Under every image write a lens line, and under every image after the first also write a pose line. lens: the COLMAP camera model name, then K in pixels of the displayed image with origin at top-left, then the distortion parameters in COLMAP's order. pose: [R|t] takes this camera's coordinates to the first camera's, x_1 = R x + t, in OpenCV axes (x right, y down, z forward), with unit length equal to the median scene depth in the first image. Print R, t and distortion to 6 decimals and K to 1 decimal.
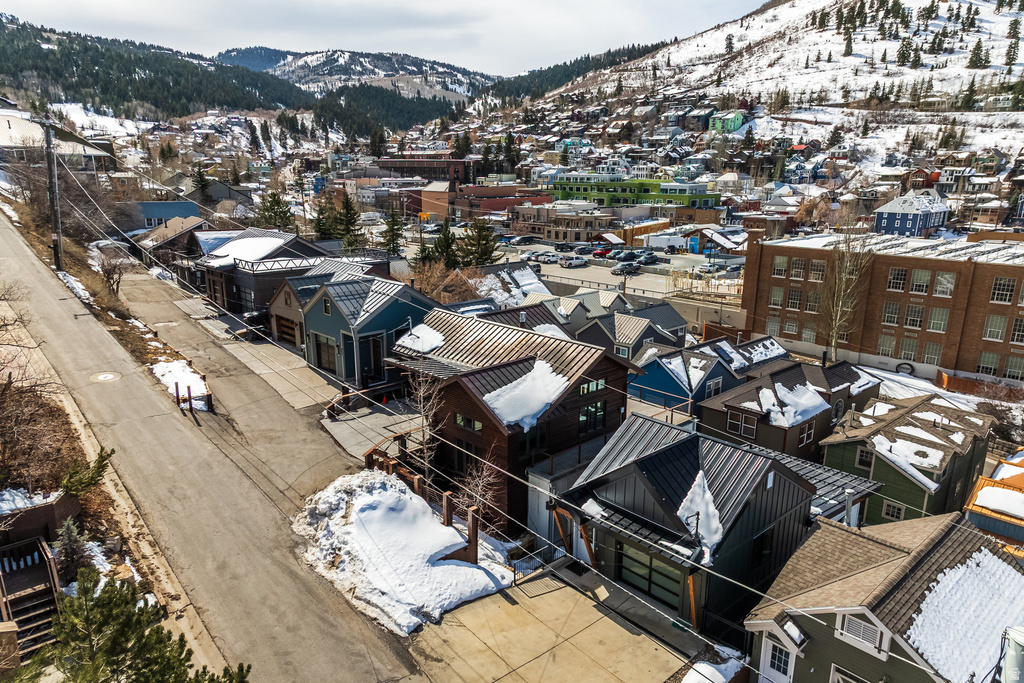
lens RADIAL K [[686.4, 0, 512.0], [0, 686.4, 341.5], [0, 0, 1]] dist [0.024114, -0.004356]
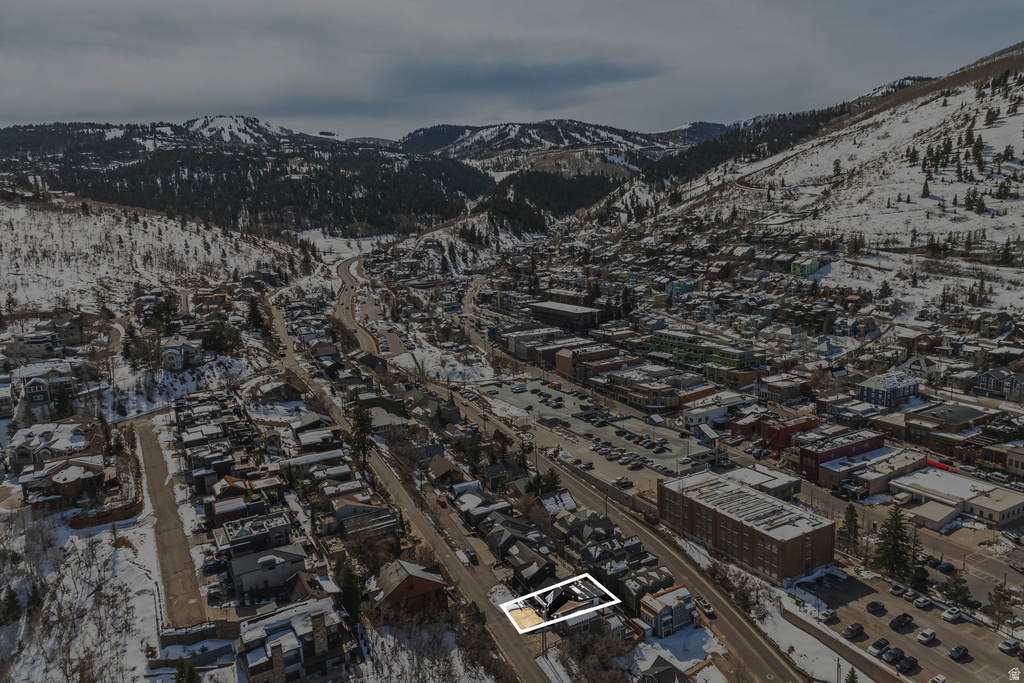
lens RADIAL K [[686.4, 0, 512.0], [0, 686.4, 341.5], [0, 0, 1]] dist [0.024114, -0.004356]
pose [[0.971131, -0.004027, -0.238514, 0.083735], [-0.008715, 0.998591, -0.052346, -0.101755], [0.238389, 0.052914, 0.969727, -0.306880]]
